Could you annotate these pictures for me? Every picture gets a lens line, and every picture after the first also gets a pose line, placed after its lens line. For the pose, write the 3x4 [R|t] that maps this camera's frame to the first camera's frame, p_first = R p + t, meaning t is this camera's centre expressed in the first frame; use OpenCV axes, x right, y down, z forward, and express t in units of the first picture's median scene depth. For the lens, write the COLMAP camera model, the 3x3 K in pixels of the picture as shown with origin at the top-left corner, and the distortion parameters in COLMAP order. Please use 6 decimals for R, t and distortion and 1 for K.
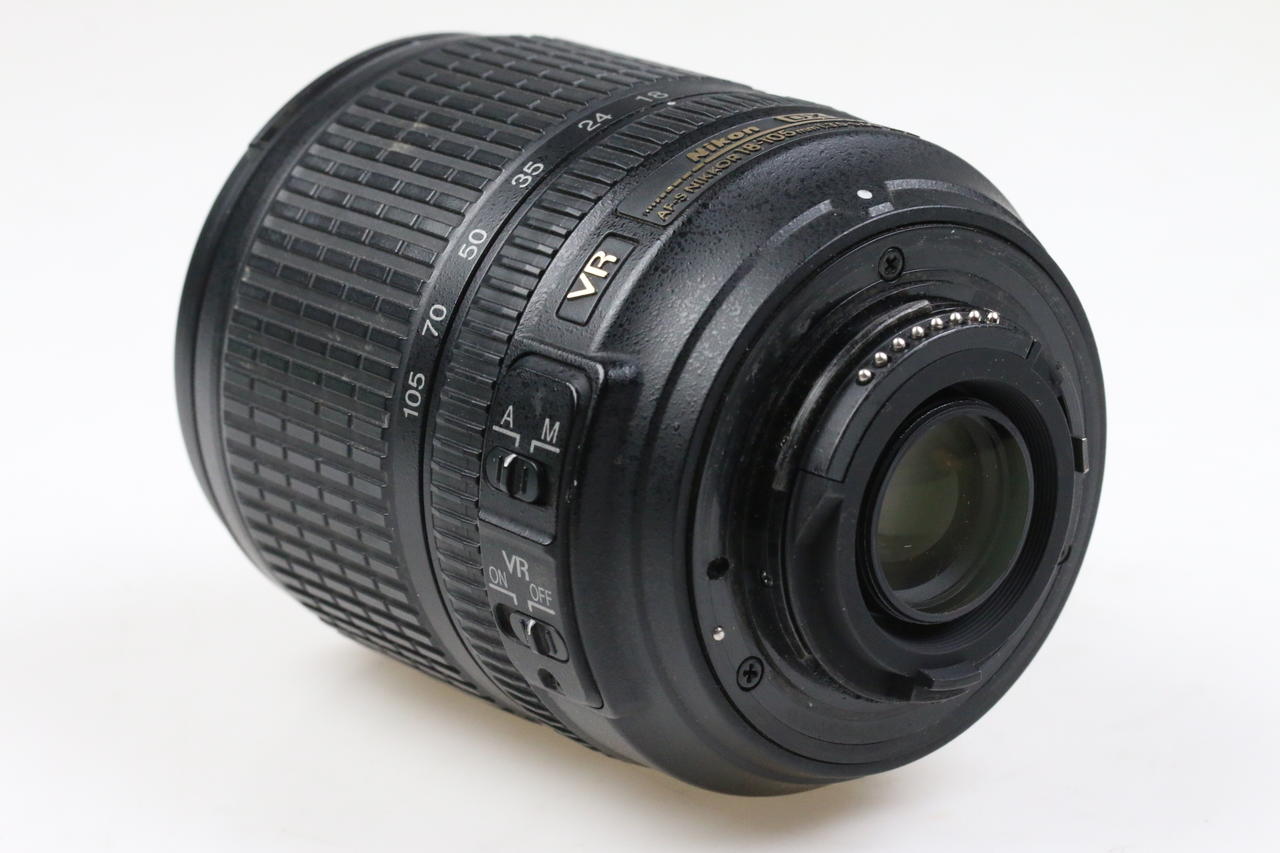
lens RADIAL K [[3594.8, 0, 640.0], [0, 3594.8, 426.5], [0, 0, 1]] dist [0.101588, 0.378239]
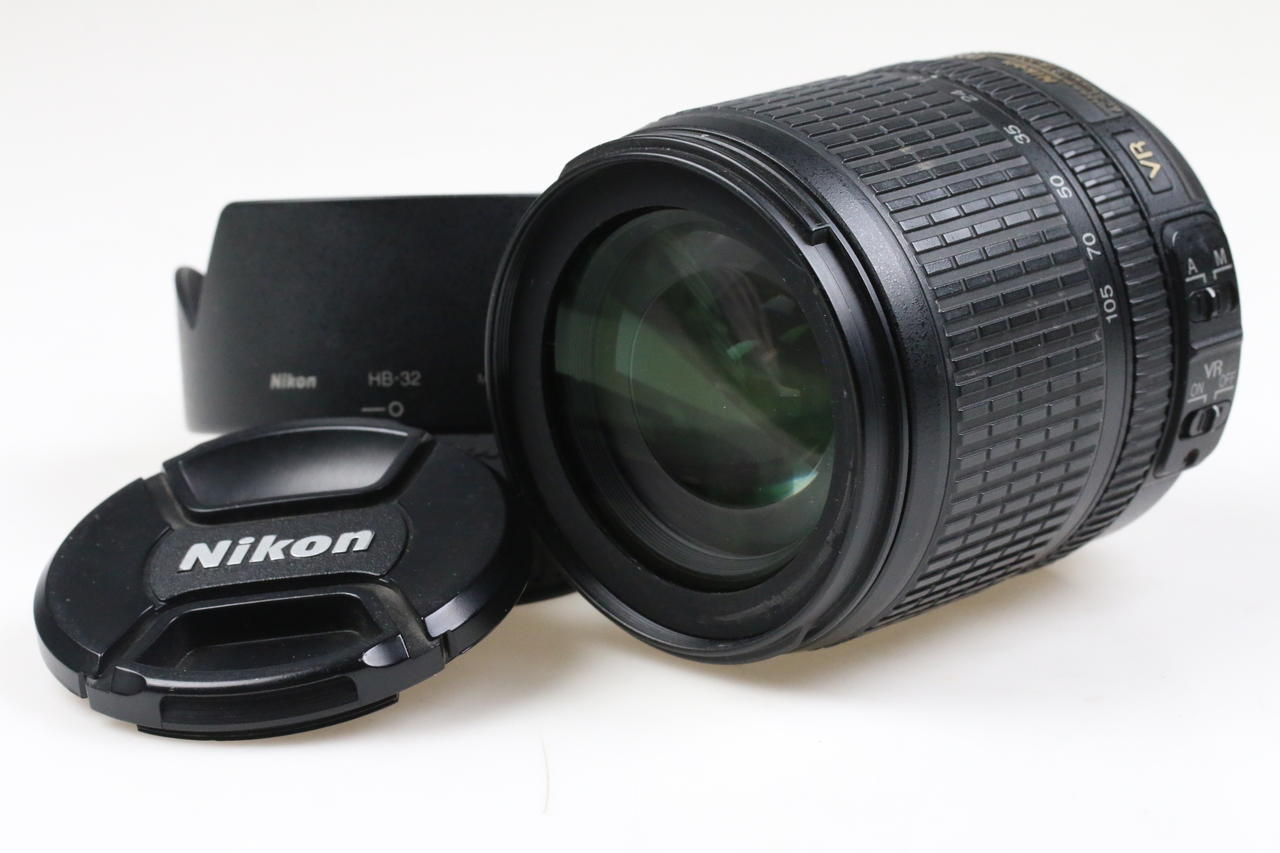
lens RADIAL K [[3594.8, 0, 640.0], [0, 3594.8, 426.5], [0, 0, 1]] dist [0.101588, 0.378239]
pose [[-0.035884, -0.284751, 0.957930, -1.332888], [0.348181, 0.894926, 0.279065, -0.395961], [-0.936740, 0.343546, 0.067031, 1.114934]]
